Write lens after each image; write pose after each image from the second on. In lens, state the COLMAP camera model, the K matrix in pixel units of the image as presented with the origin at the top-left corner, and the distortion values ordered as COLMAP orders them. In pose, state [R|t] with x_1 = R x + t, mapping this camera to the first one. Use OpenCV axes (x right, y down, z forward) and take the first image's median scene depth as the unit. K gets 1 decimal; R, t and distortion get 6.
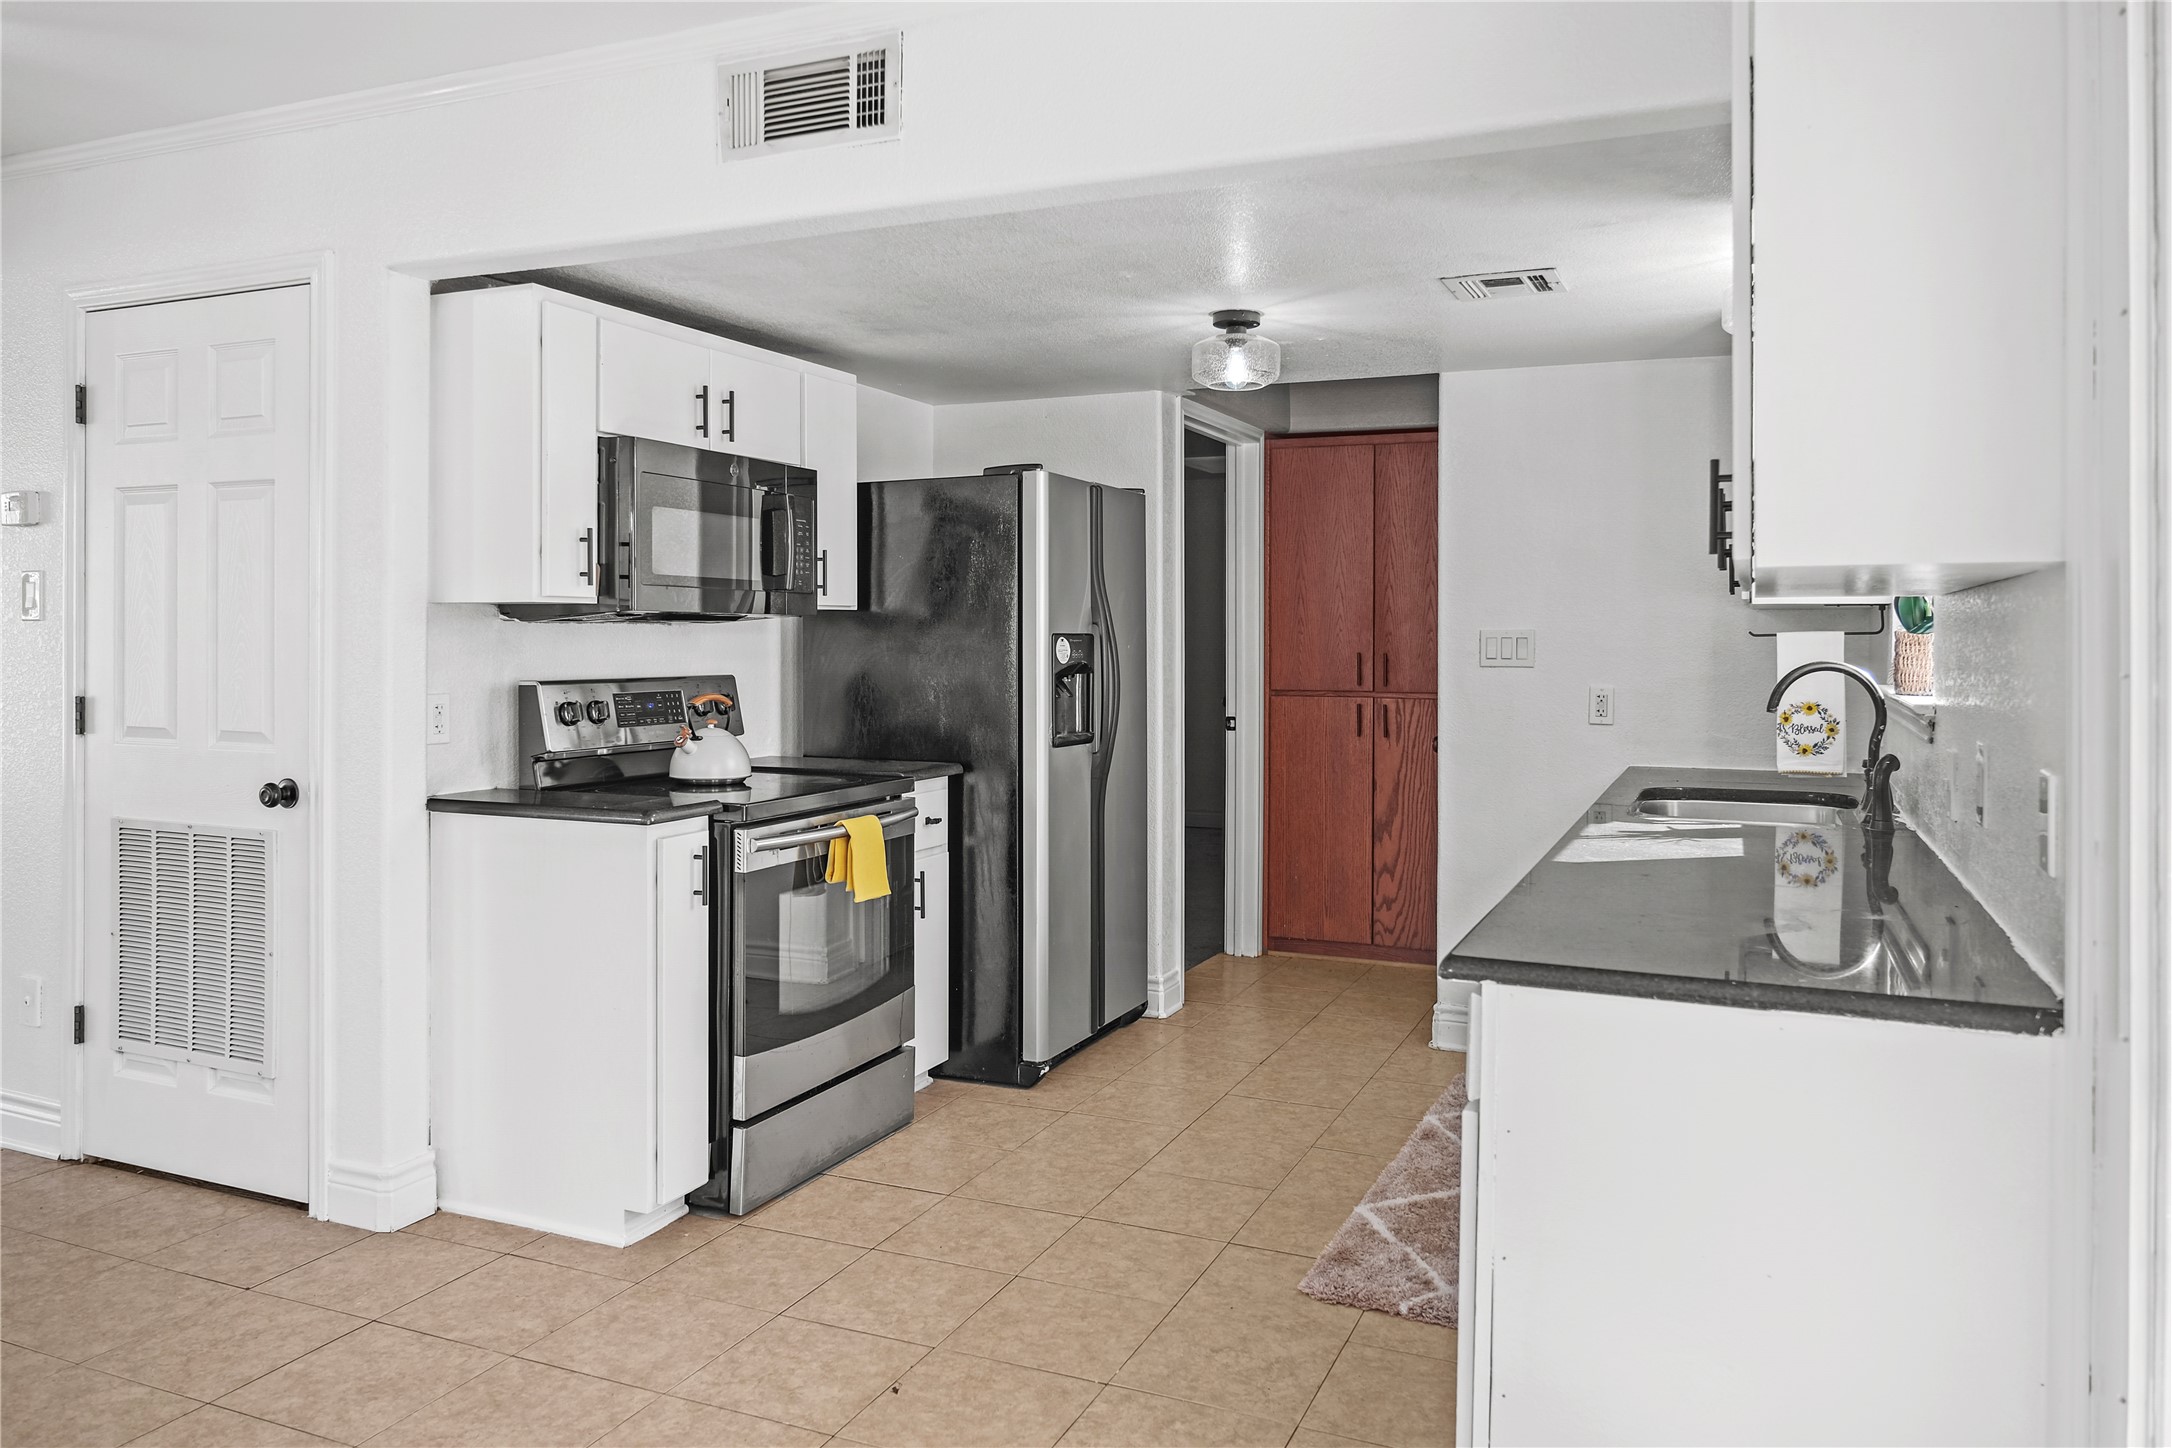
lens RADIAL K [[1526.4, 0, 1084.0], [0, 1526.4, 652.8], [0, 0, 1]] dist [-0.005647, -0.000218]
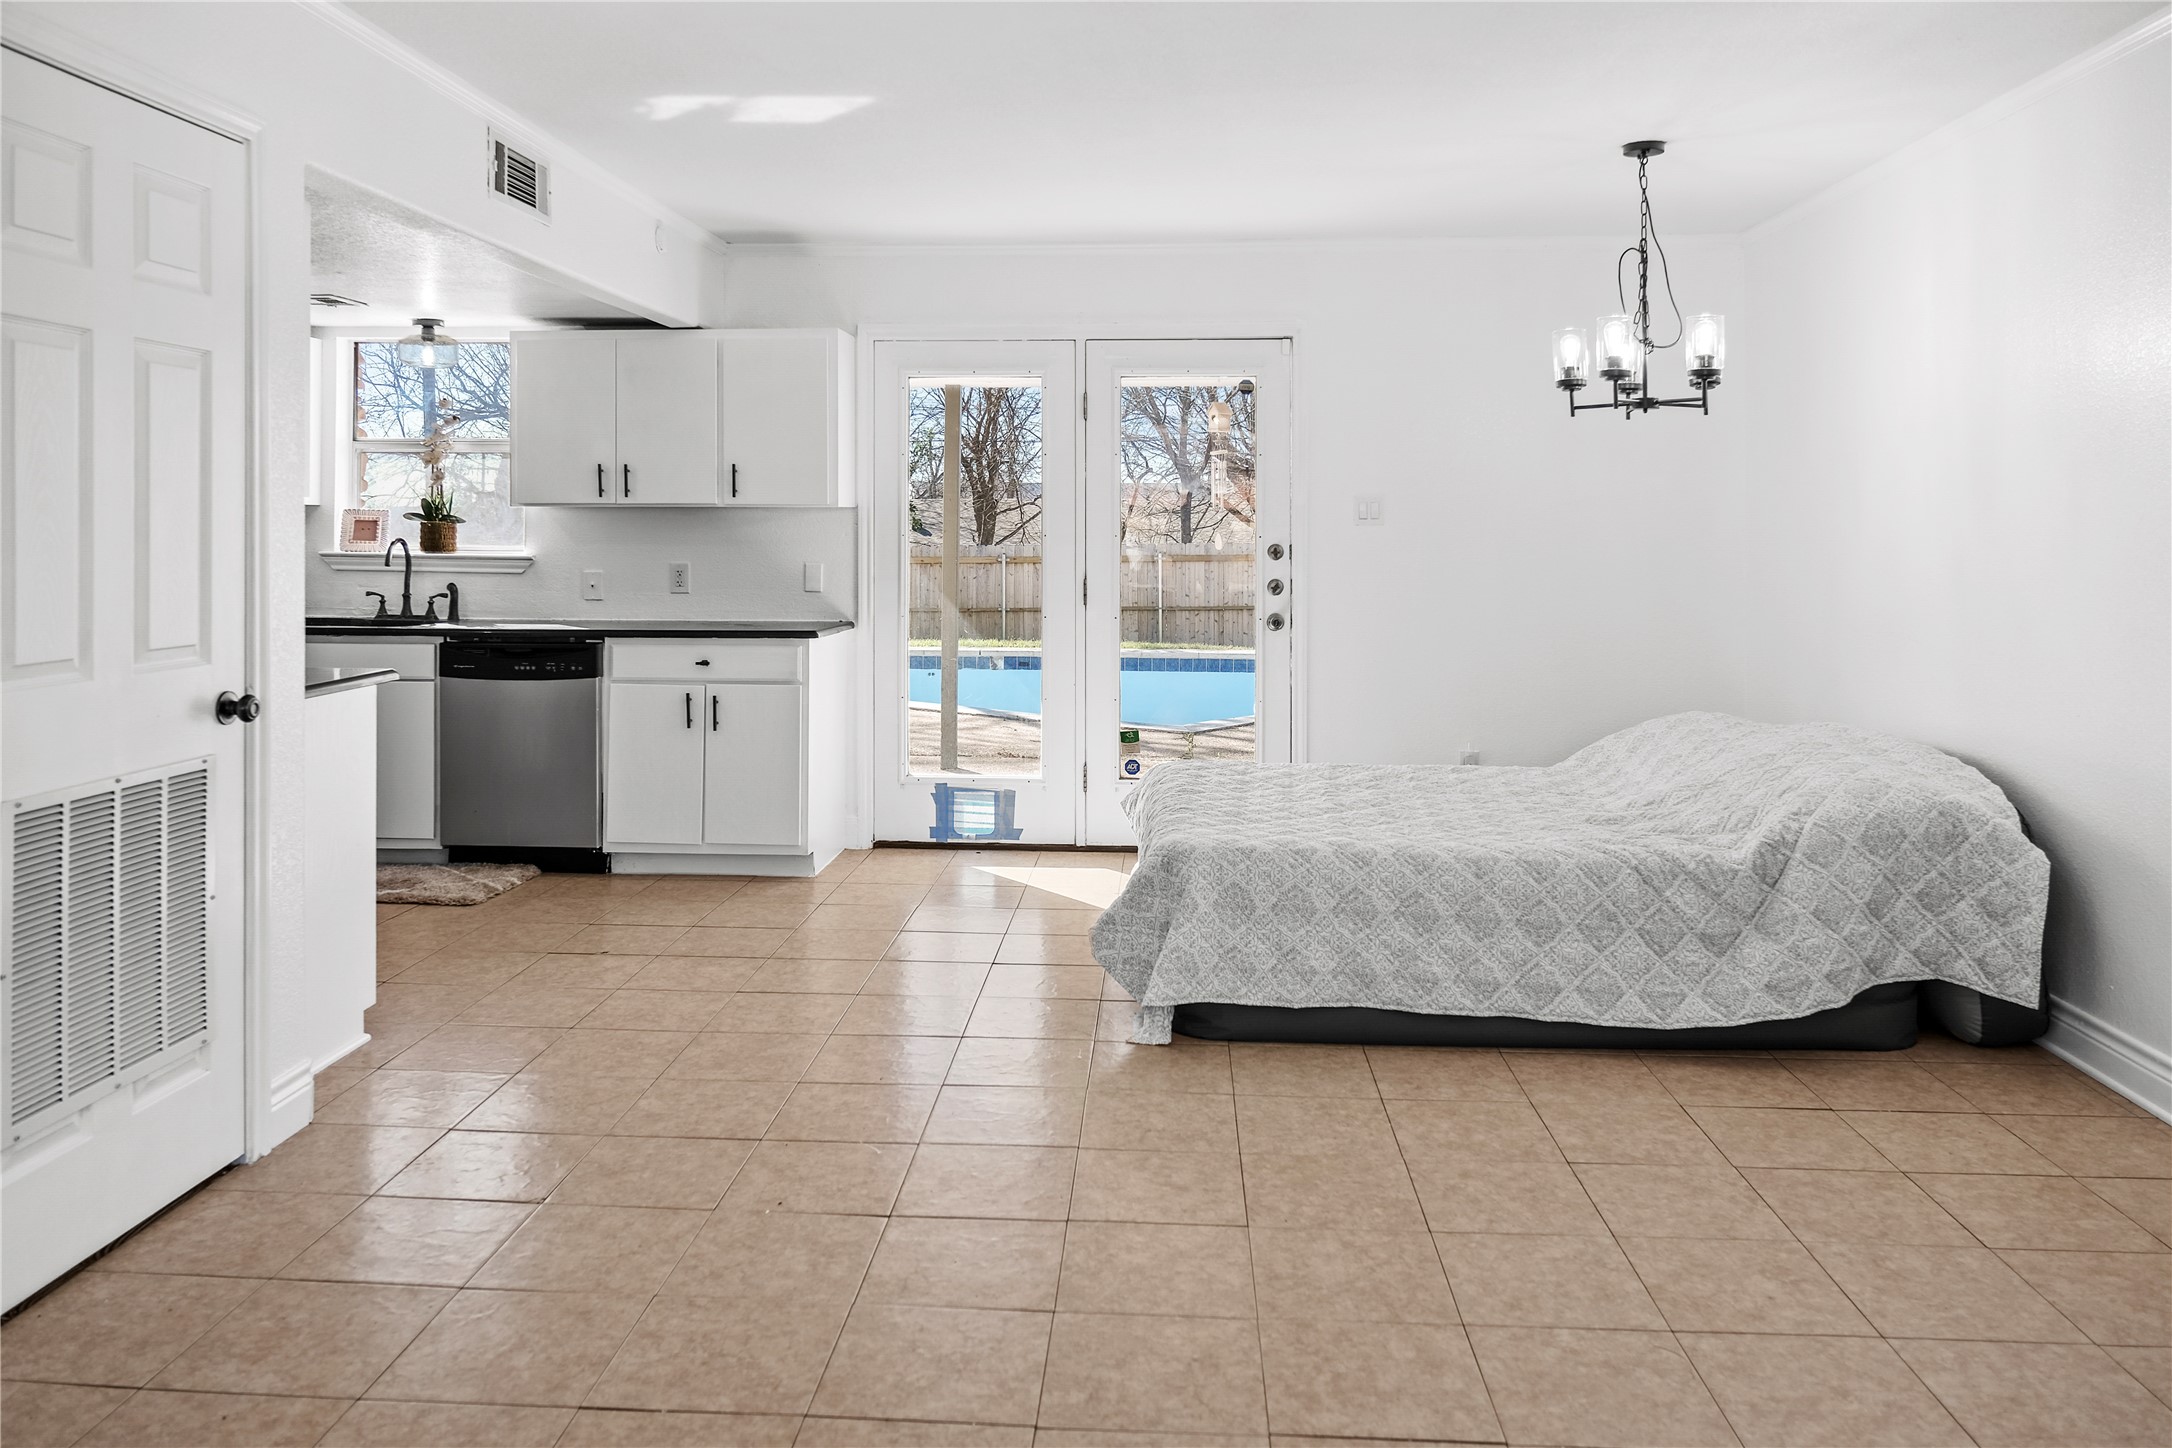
lens RADIAL K [[1551.3, 0, 1086.3], [0, 1551.3, 529.4], [0, 0, 1]] dist [-0.008311, -0.004005]
pose [[-0.348792, -0.005377, 0.937185, -1.485816], [0.001962, 0.999977, 0.006468, -0.014004], [-0.937198, 0.004095, -0.348774, 0.818878]]
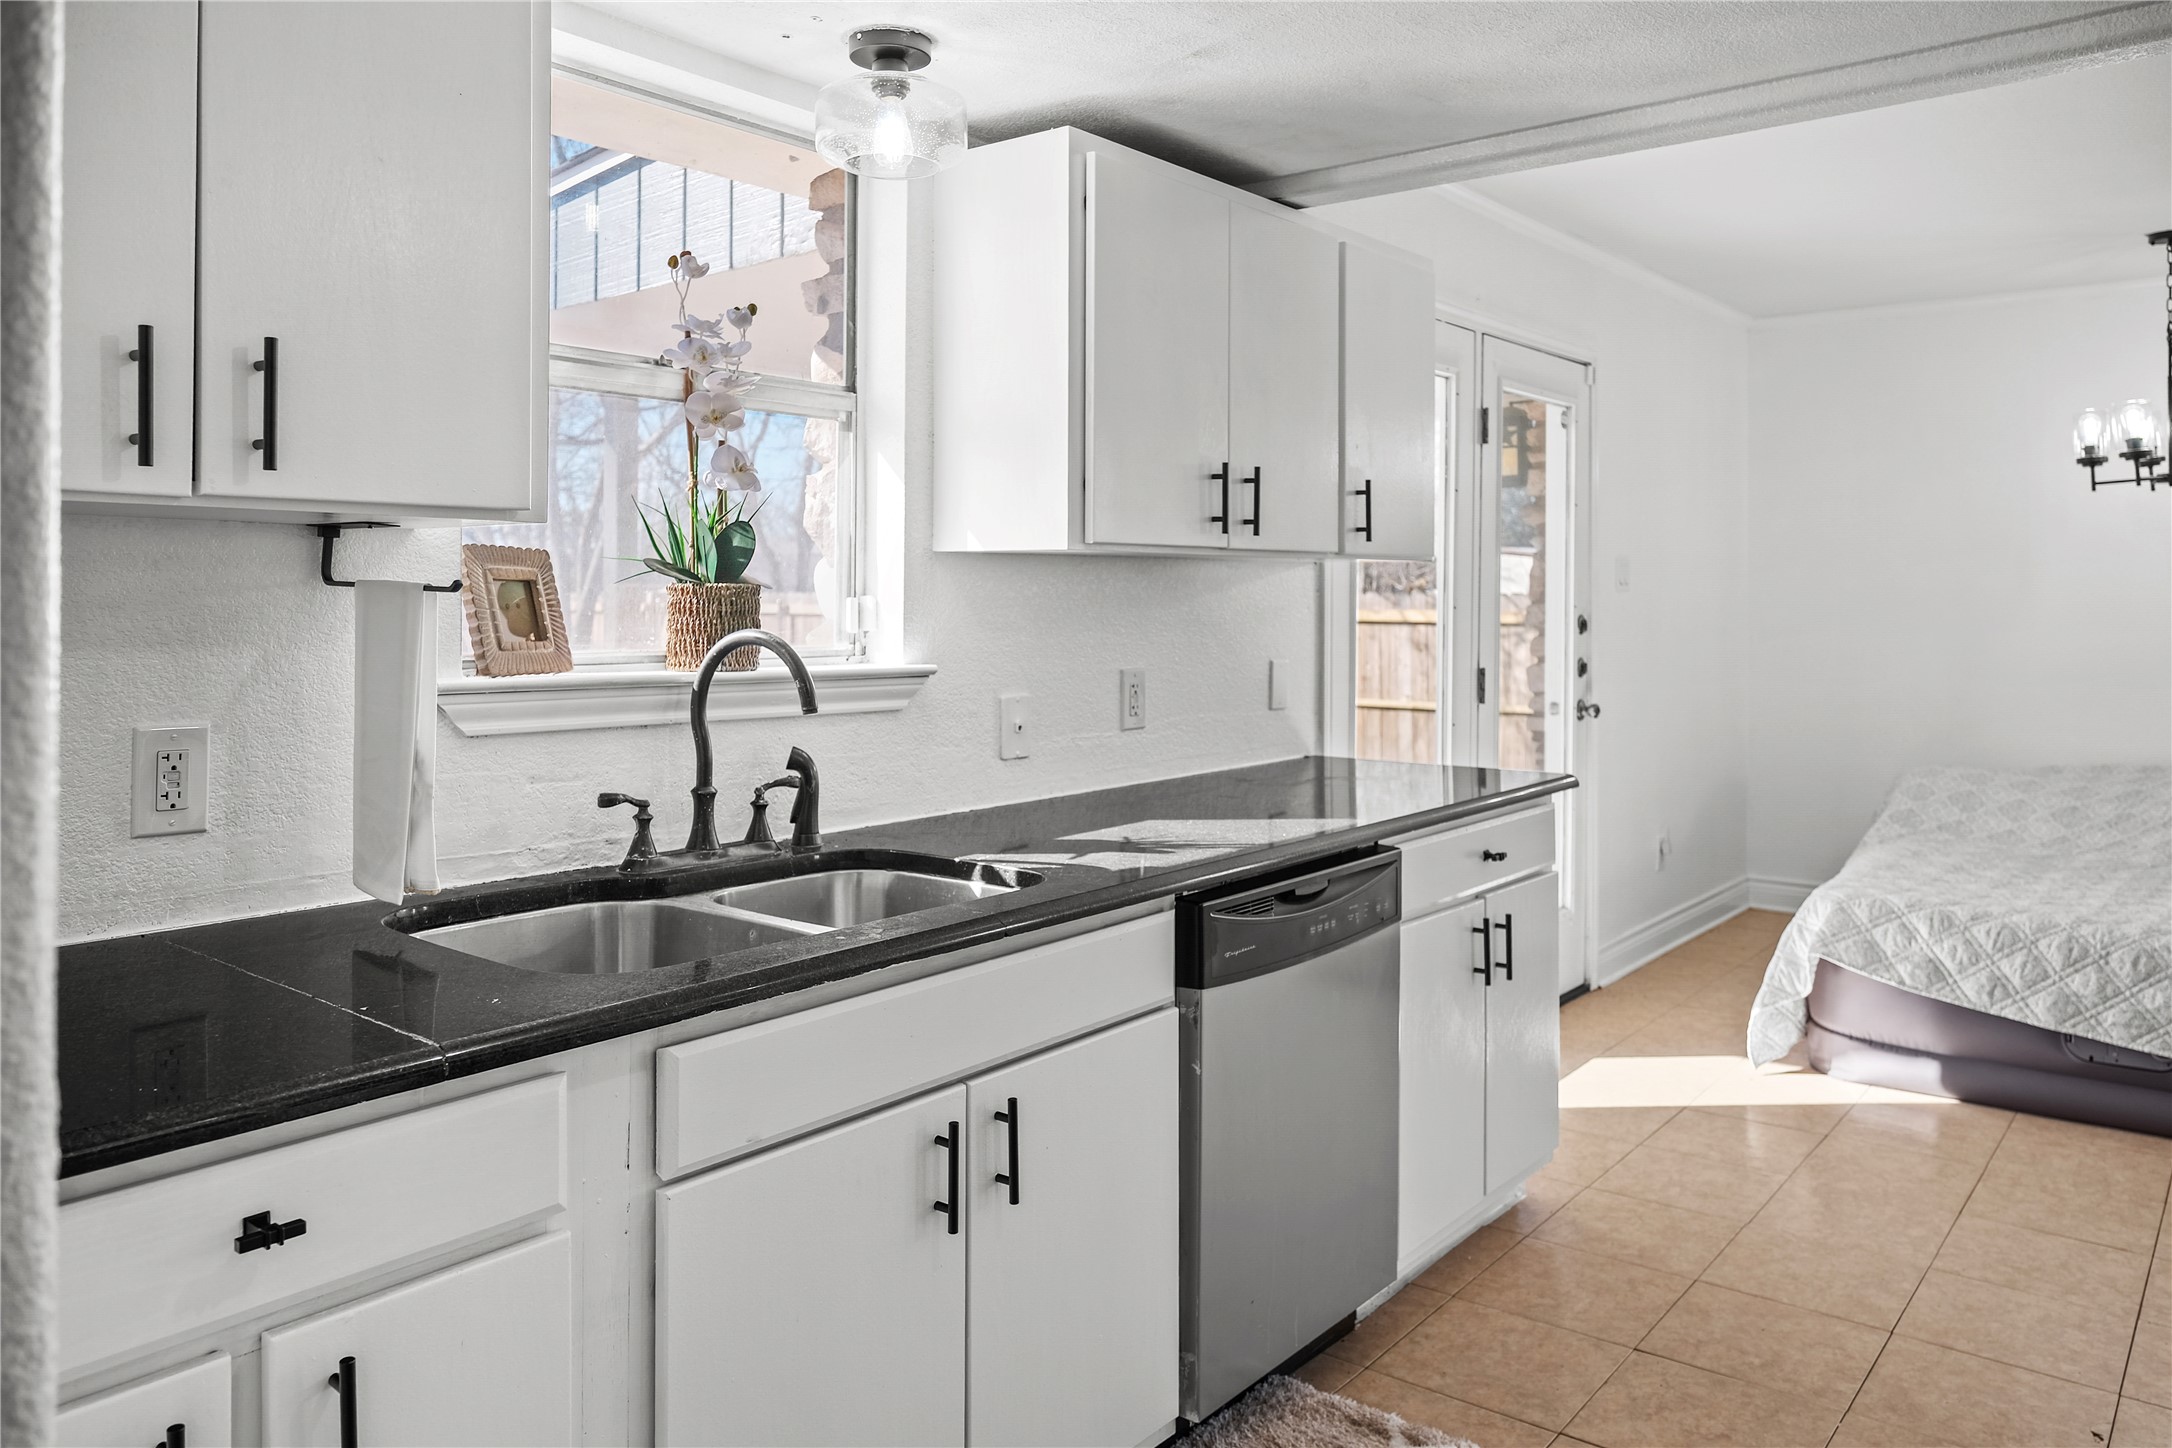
lens RADIAL K [[1541.9, 0, 1091.4], [0, 1541.9, 607.3], [0, 0, 1]] dist [-0.012121, 0.002133]
pose [[-0.966033, -0.010402, 0.258210, 0.166581], [-0.005946, 0.999820, 0.018033, -0.015944], [-0.258351, 0.015885, -0.965921, 1.503990]]
